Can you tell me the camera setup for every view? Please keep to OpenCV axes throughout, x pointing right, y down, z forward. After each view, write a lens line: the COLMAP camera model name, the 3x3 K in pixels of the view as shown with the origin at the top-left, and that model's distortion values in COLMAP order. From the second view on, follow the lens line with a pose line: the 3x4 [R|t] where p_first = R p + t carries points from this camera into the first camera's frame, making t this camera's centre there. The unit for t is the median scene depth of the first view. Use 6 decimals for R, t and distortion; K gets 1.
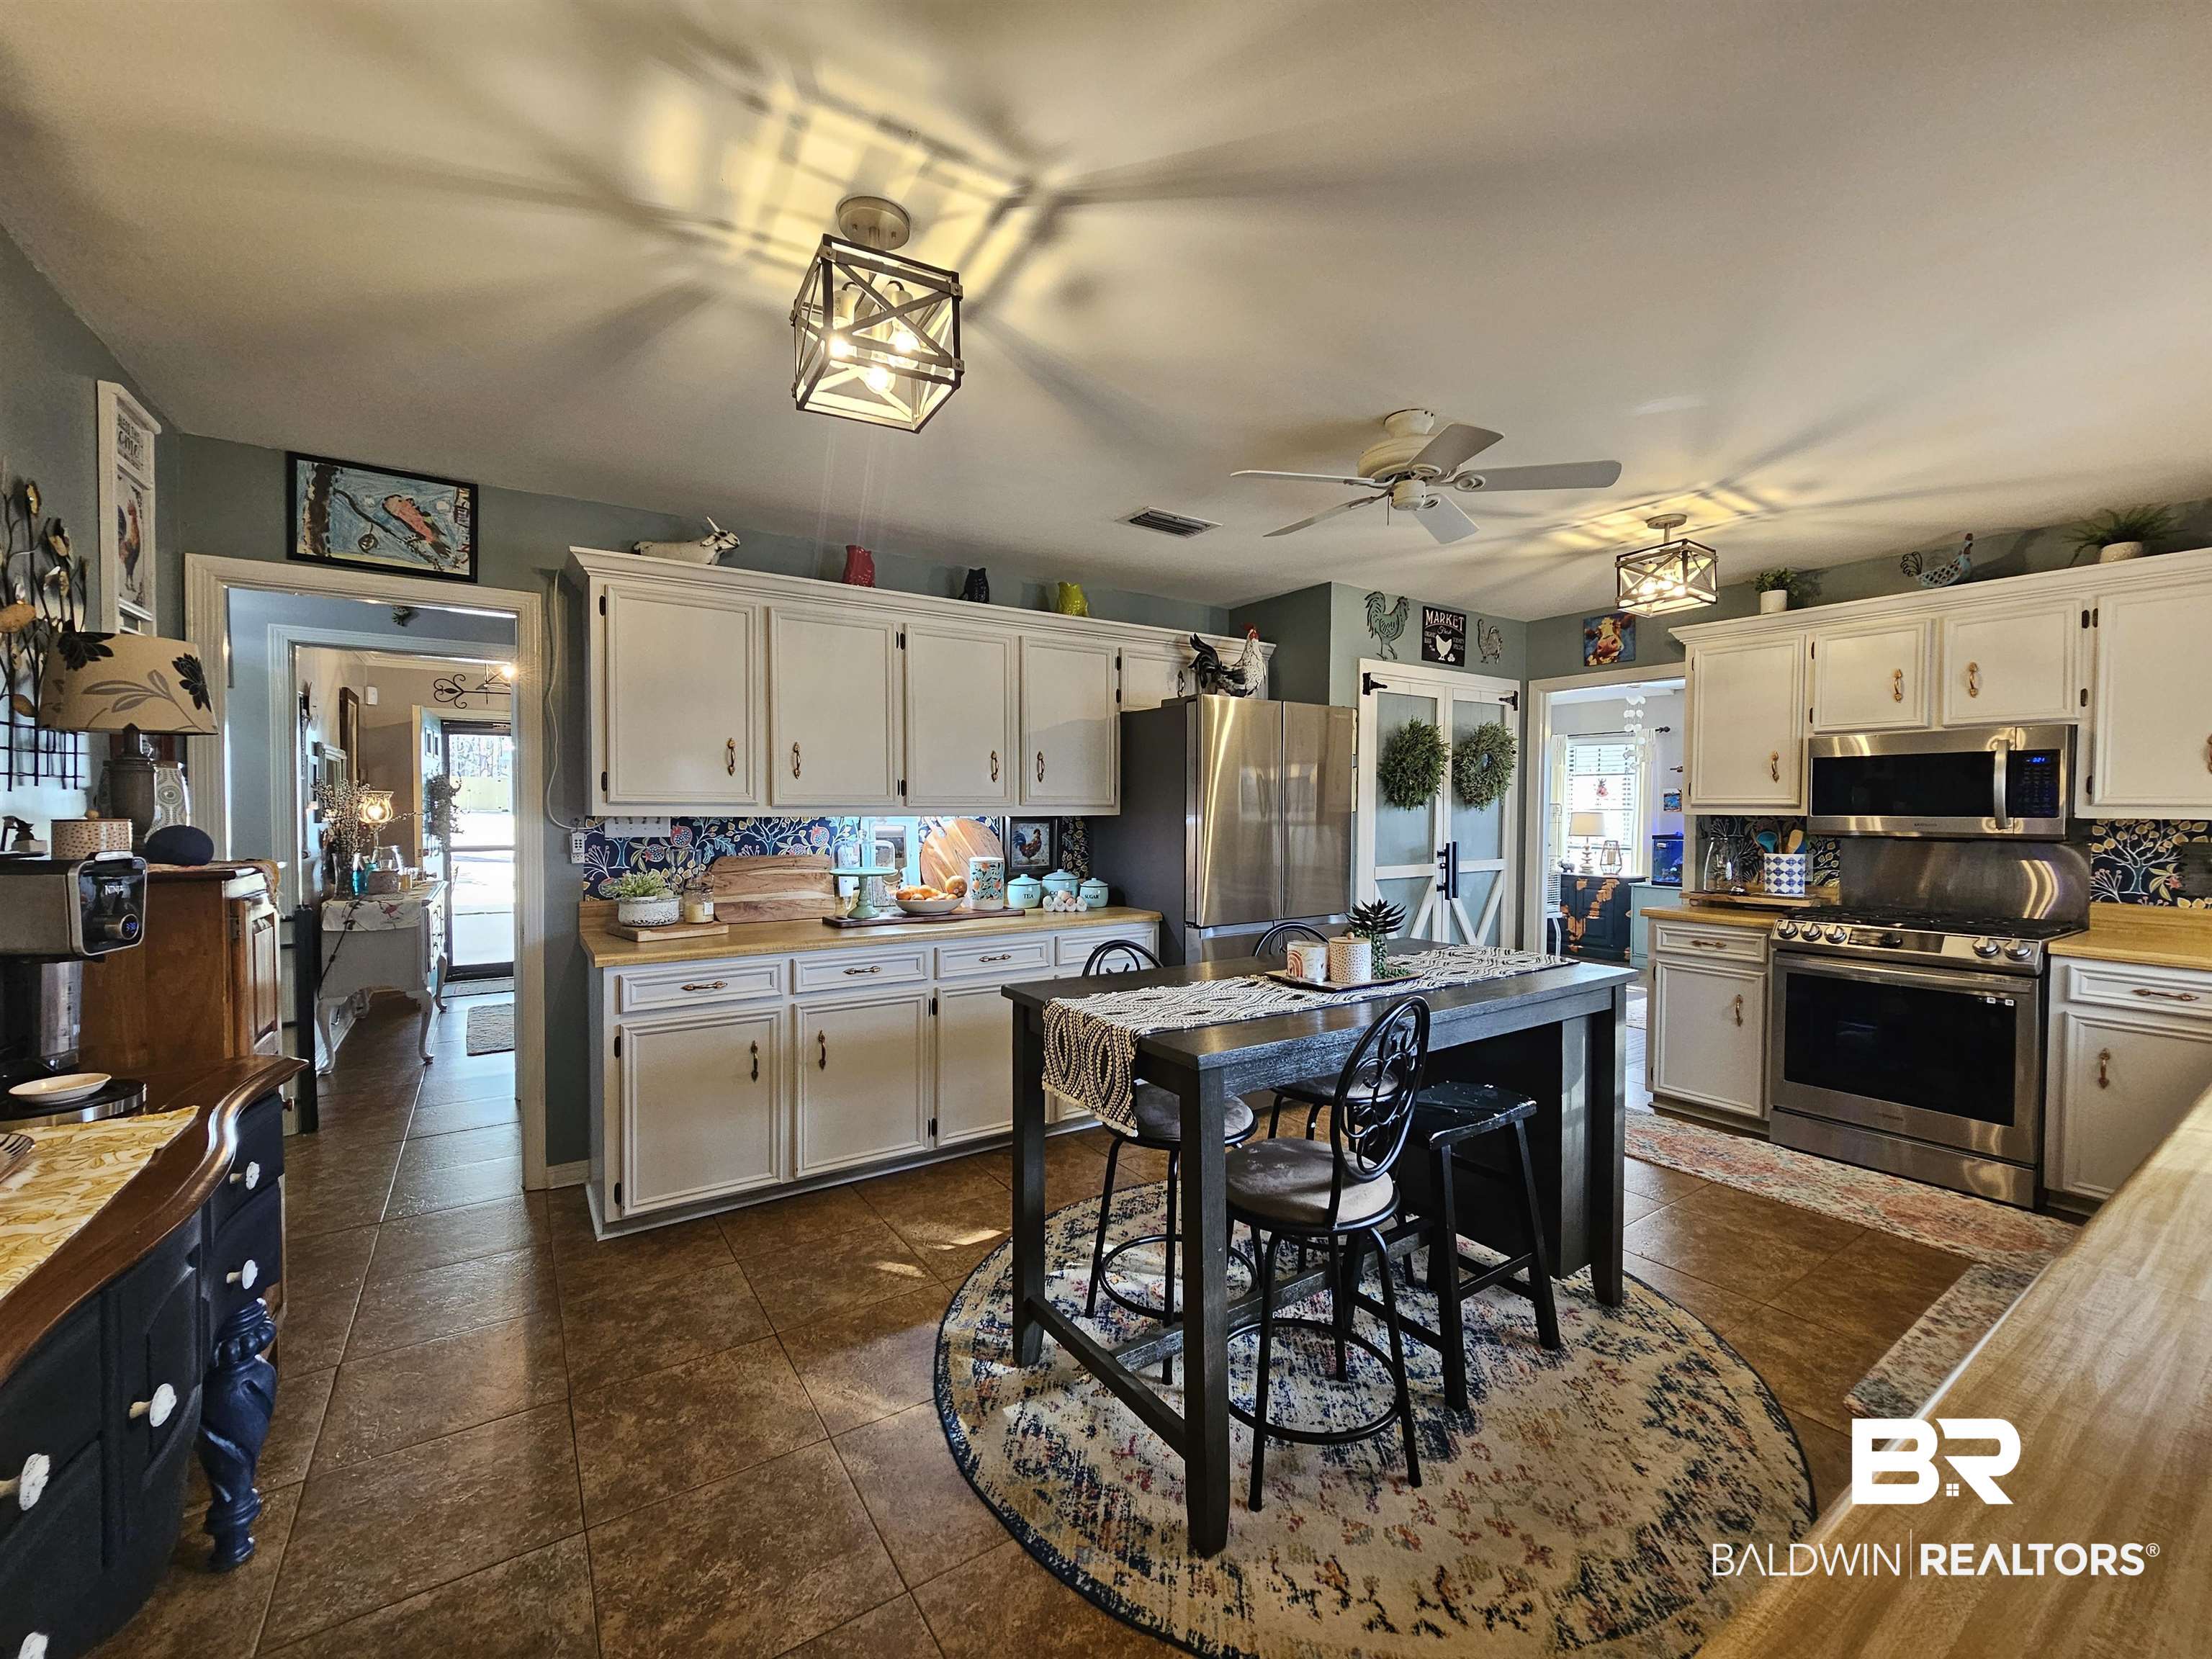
lens RADIAL K [[904.8, 0, 1109.2], [0, 904.8, 829.4], [0, 0, 1]] dist [-0.005338, 0.001672]
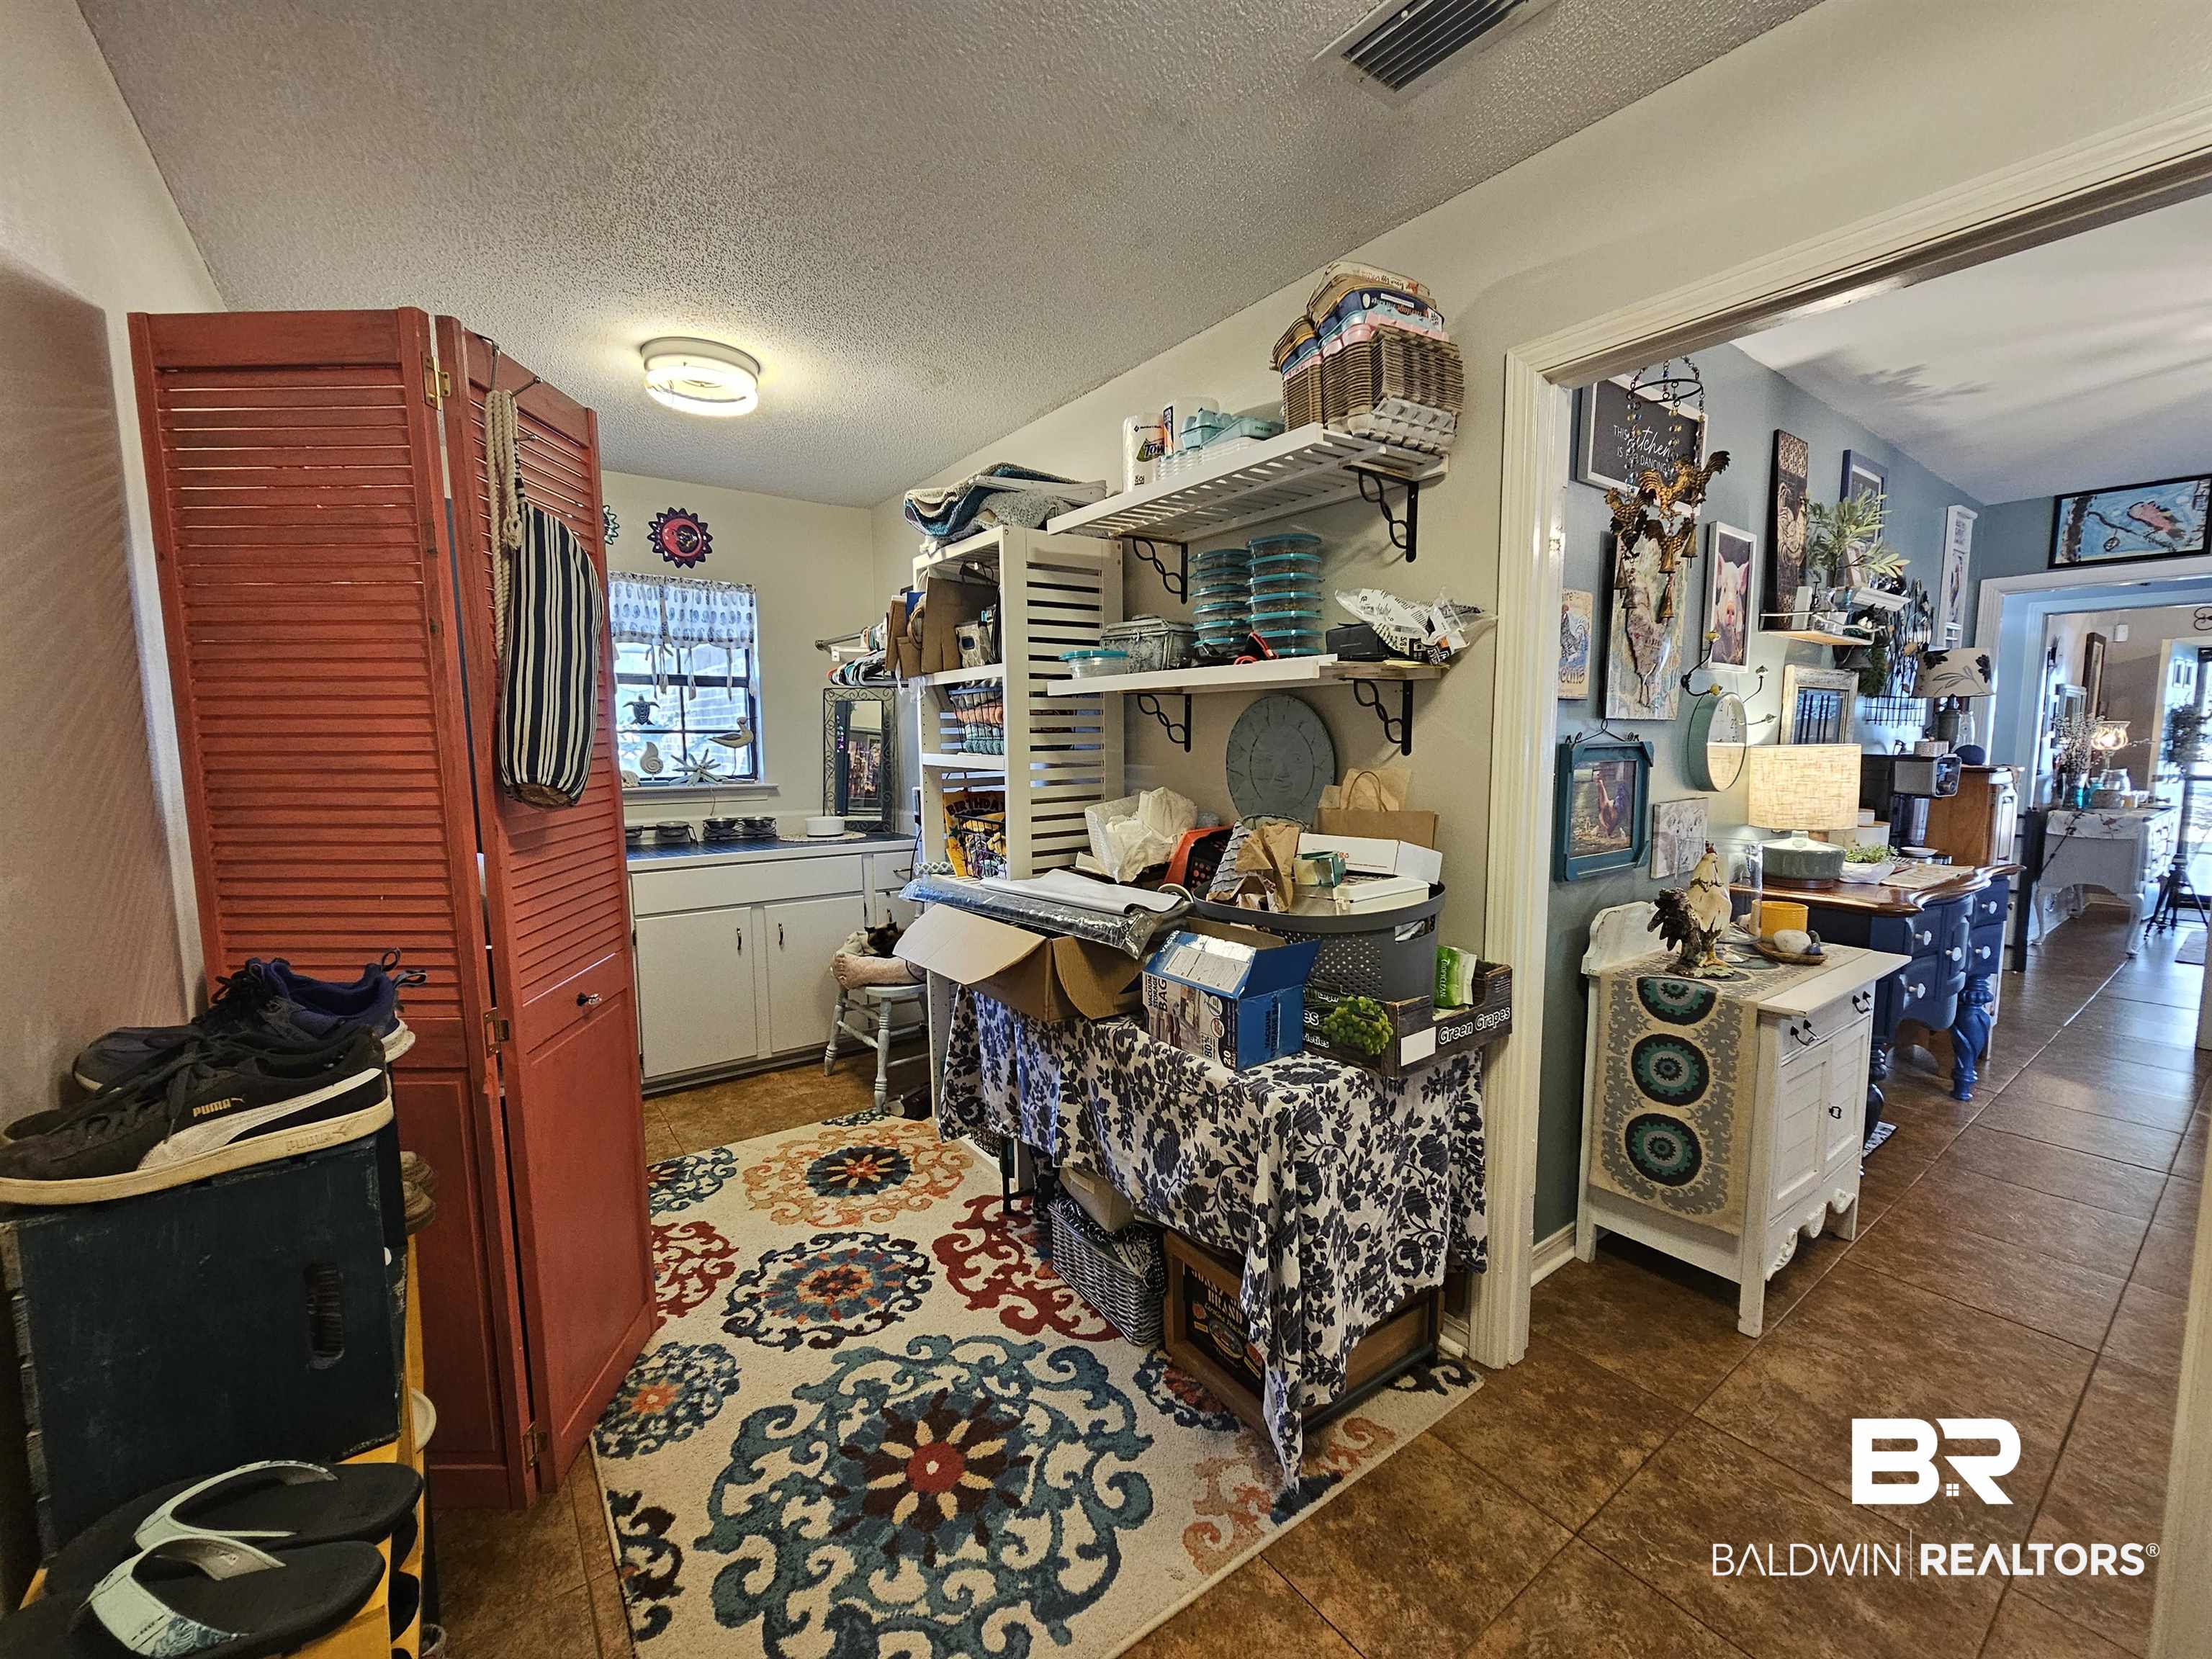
lens RADIAL K [[904.8, 0, 1120.5], [0, 904.8, 825.6], [0, 0, 1]] dist [-0.005338, 0.001672]
pose [[0.045542, 0.093191, -0.994606, 0.478144], [-0.020694, 0.995514, 0.092328, 0.015539], [0.998748, 0.016378, 0.047267, -0.526143]]
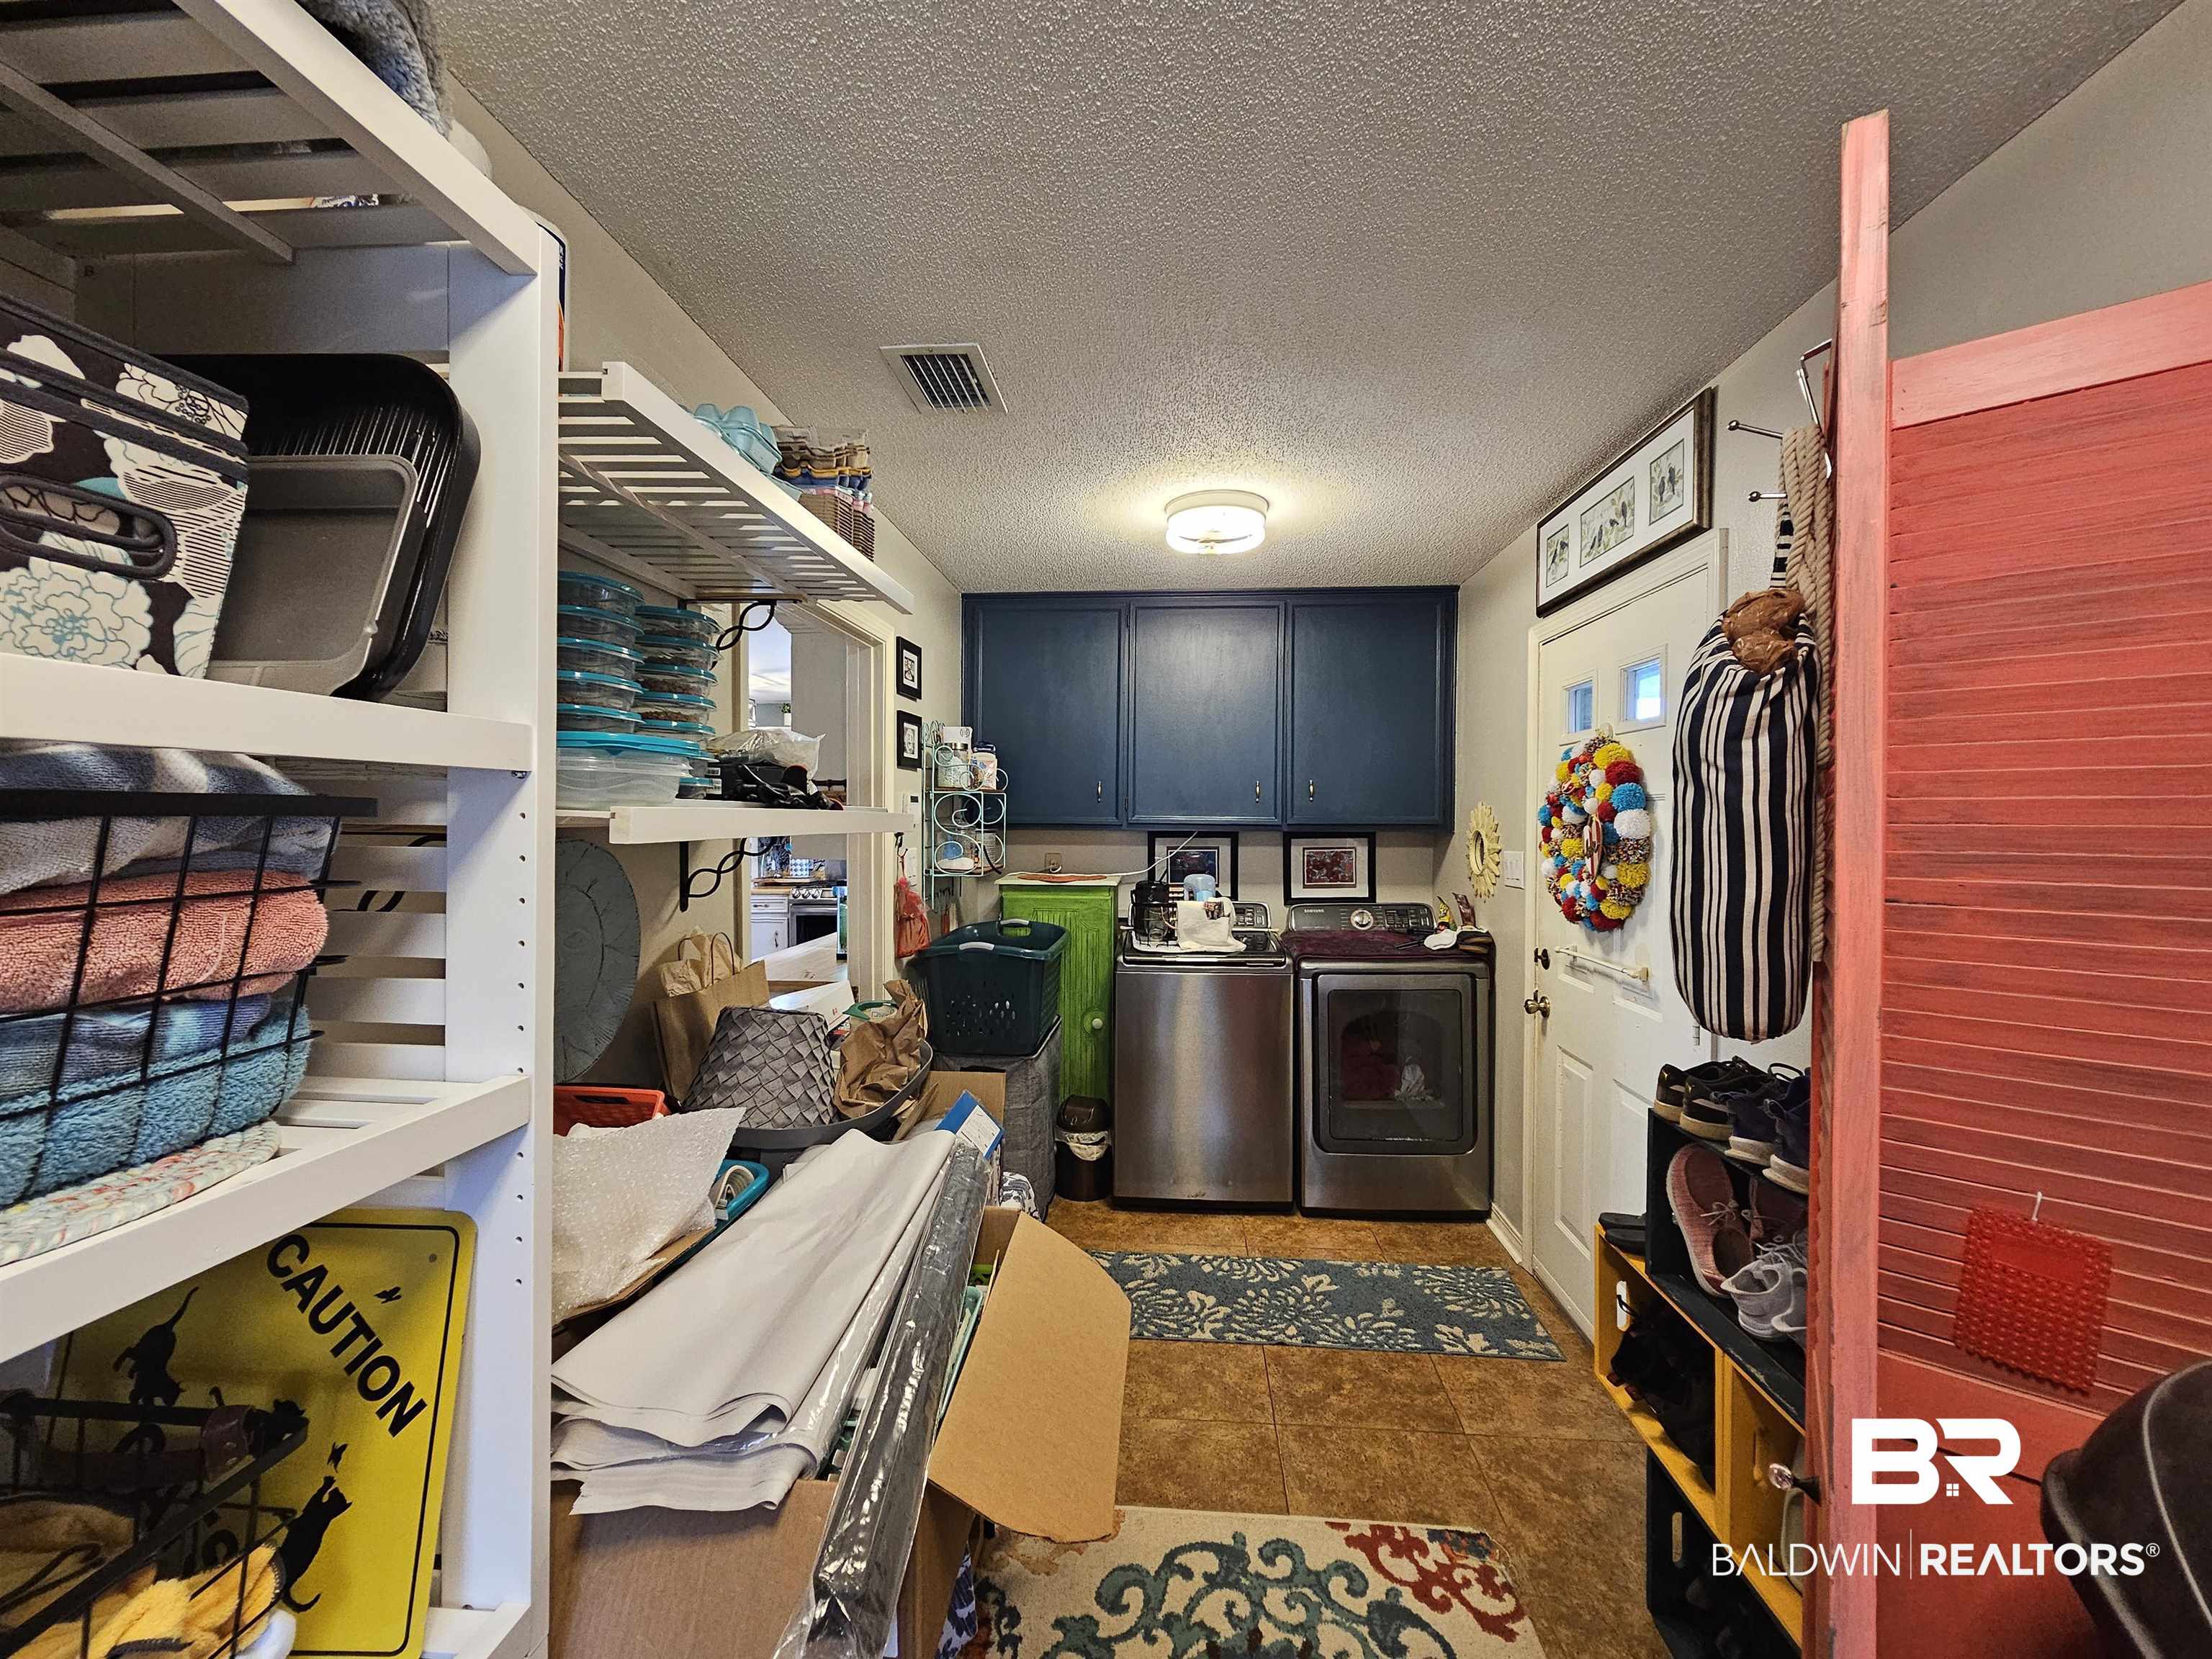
lens RADIAL K [[904.8, 0, 1115.8], [0, 904.8, 818.4], [0, 0, 1]] dist [-0.005338, 0.001672]
pose [[0.619930, -0.006433, 0.784631, -0.393106], [0.022935, 0.999688, -0.009924, -0.020123], [-0.784322, 0.024148, 0.619884, -0.828668]]
